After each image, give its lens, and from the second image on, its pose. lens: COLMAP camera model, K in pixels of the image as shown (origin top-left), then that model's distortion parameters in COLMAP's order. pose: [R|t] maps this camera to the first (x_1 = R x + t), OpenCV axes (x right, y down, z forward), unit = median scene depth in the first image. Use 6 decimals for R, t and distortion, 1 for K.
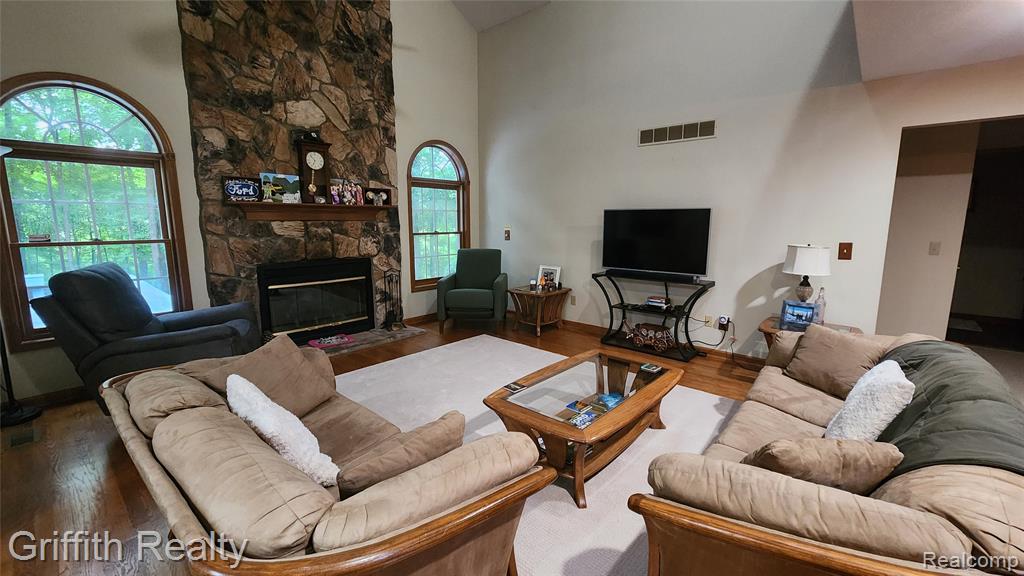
lens RADIAL K [[414.7, 0, 518.6], [0, 414.7, 288.4], [0, 0, 1]] dist [-0.004222, -0.000405]
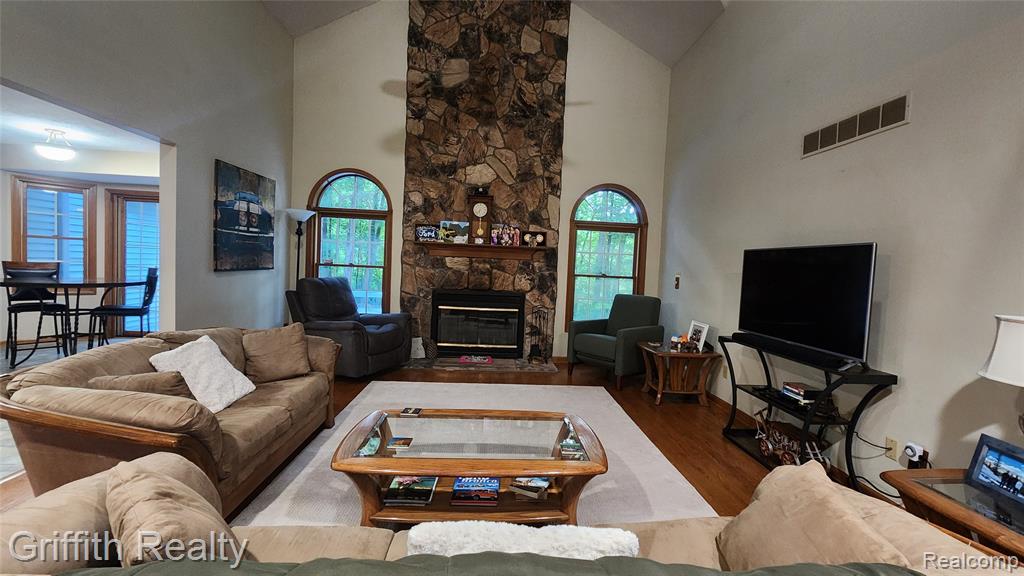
lens RADIAL K [[414.7, 0, 519.8], [0, 414.7, 287.3], [0, 0, 1]] dist [-0.004222, -0.000405]
pose [[0.704910, 0.065206, -0.706293, 0.466338], [-0.156388, 0.985548, -0.065095, -0.017272], [0.691842, 0.156342, 0.704920, 0.235265]]
